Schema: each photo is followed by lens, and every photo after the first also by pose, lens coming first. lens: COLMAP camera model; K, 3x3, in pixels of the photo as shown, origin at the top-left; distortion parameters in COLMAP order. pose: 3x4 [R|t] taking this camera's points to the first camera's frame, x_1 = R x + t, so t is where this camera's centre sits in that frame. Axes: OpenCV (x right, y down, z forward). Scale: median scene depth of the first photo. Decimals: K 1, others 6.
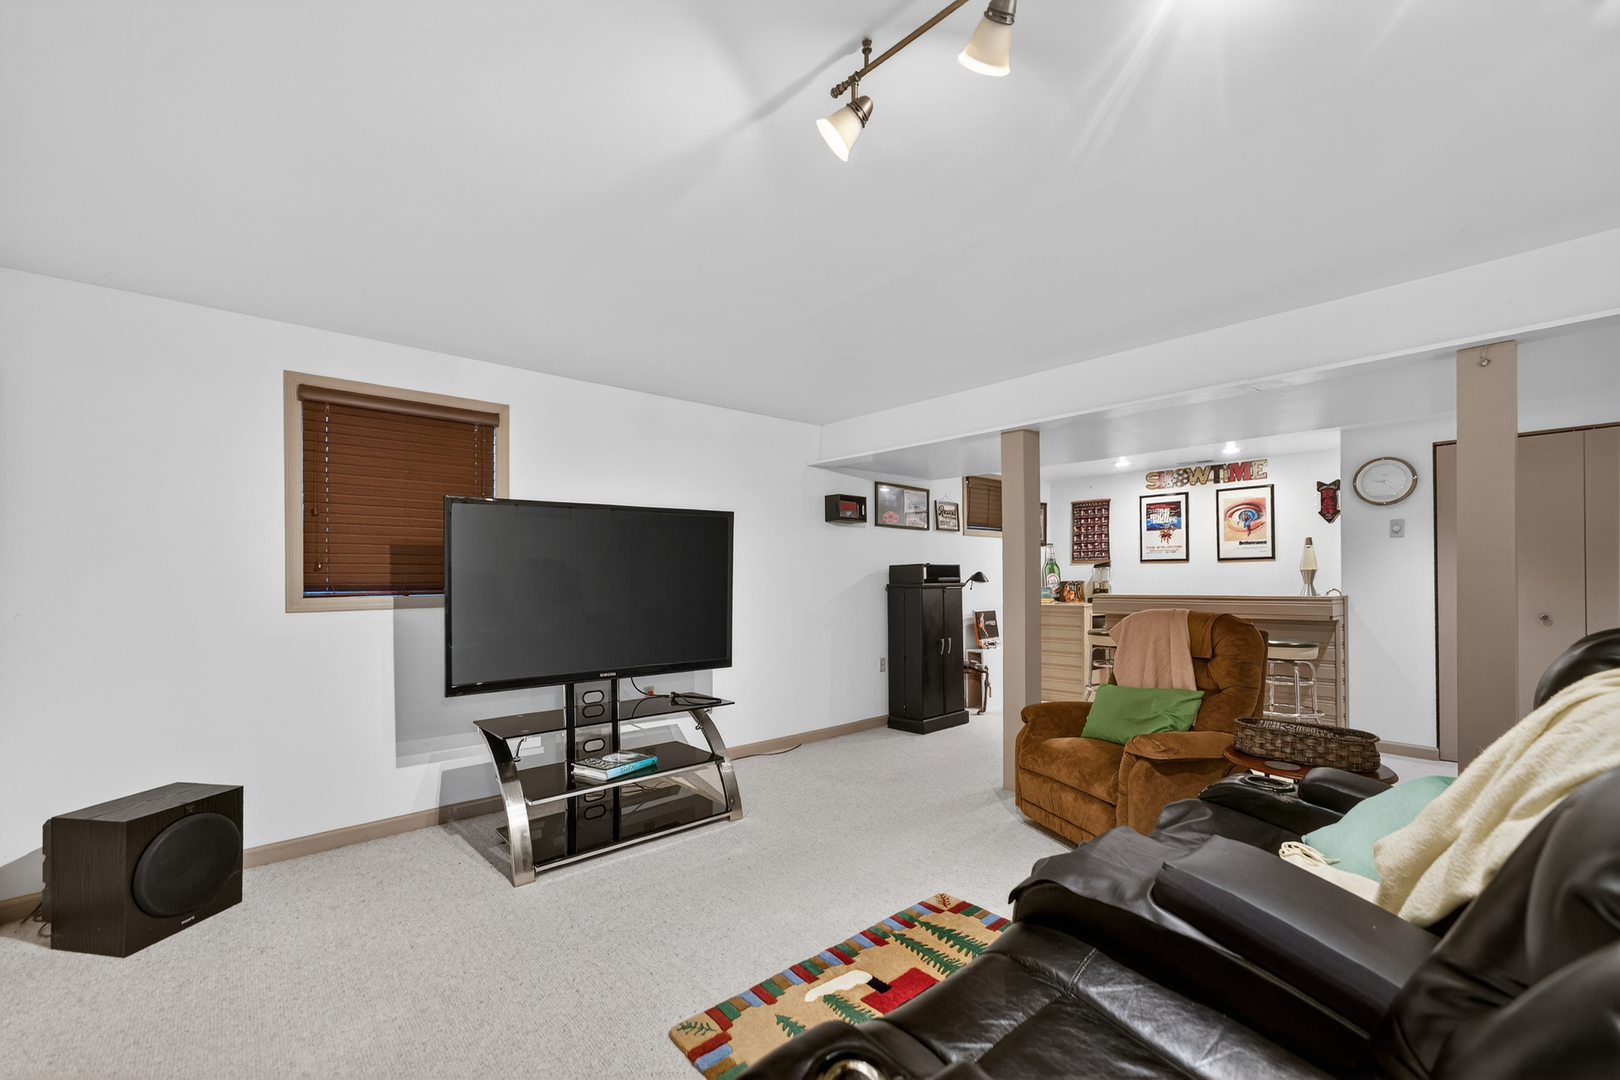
lens RADIAL K [[660.2, 0, 823.1], [0, 660.2, 575.7], [0, 0, 1]] dist [-0.001642, 0.000019]
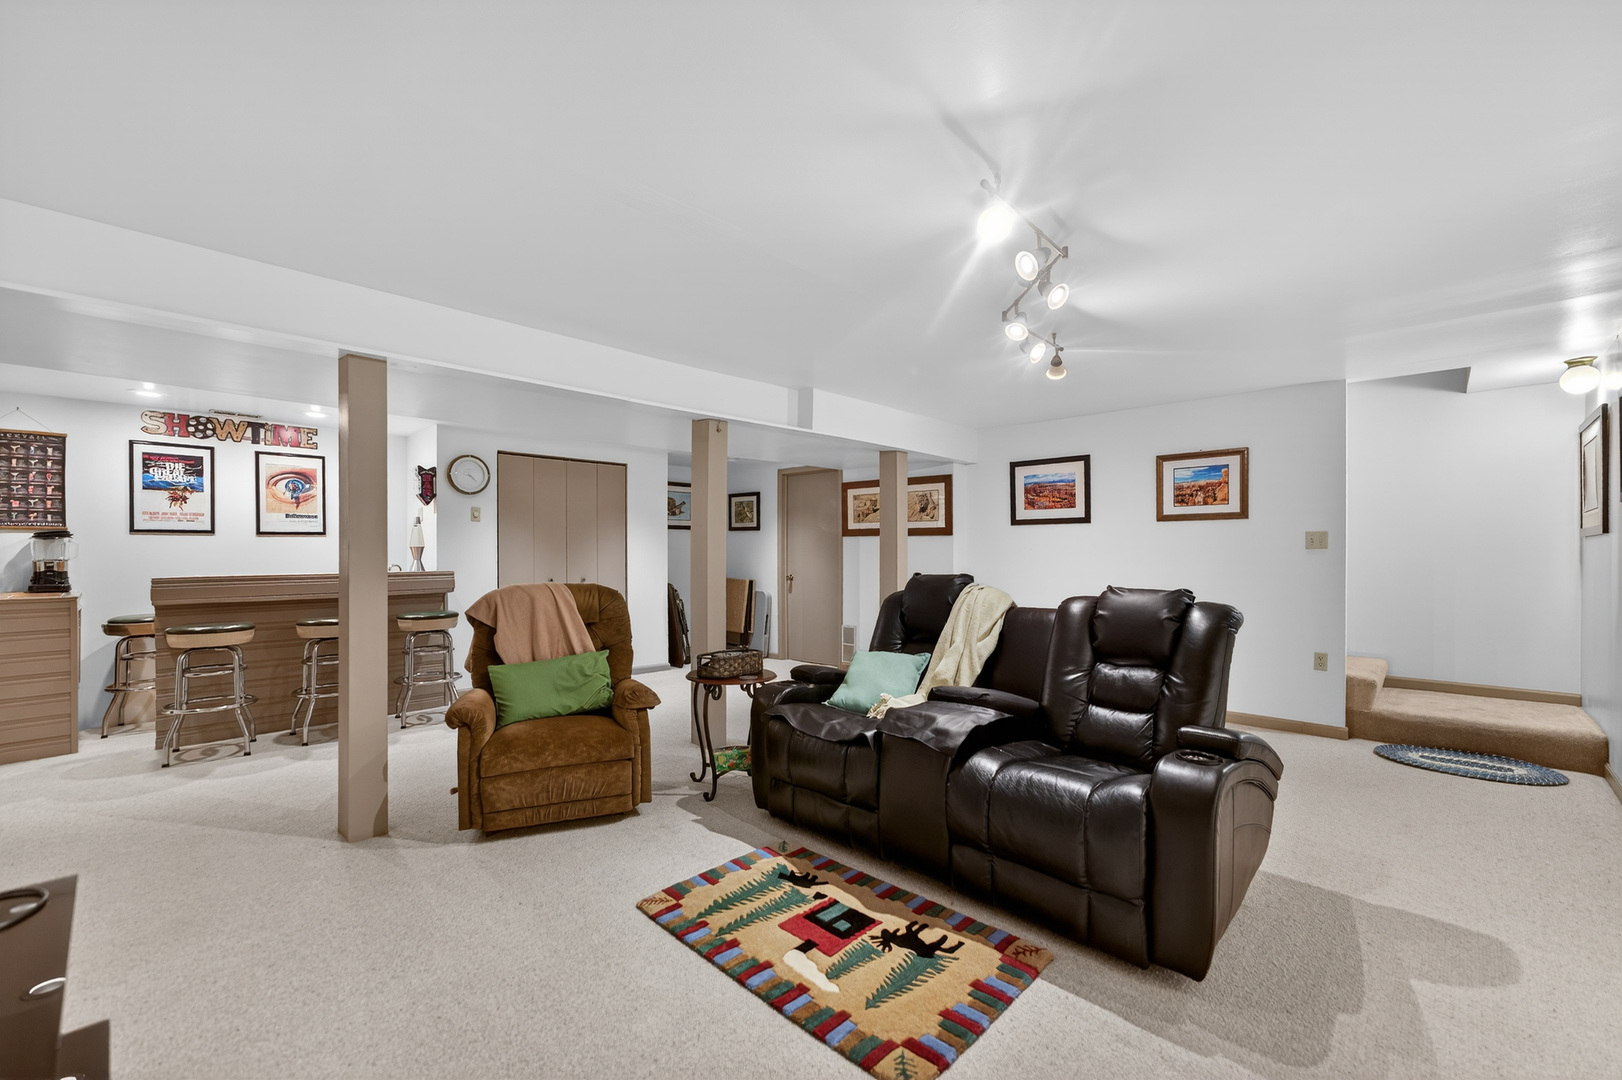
lens RADIAL K [[661.0, 0, 810.6], [0, 661.0, 552.5], [0, 0, 1]] dist [-0.001642, 0.000019]
pose [[-0.064780, 0.002637, 0.997896, -0.307831], [-0.002927, 0.999992, -0.002832, 0.001193], [-0.997895, -0.003104, -0.064772, 0.342623]]
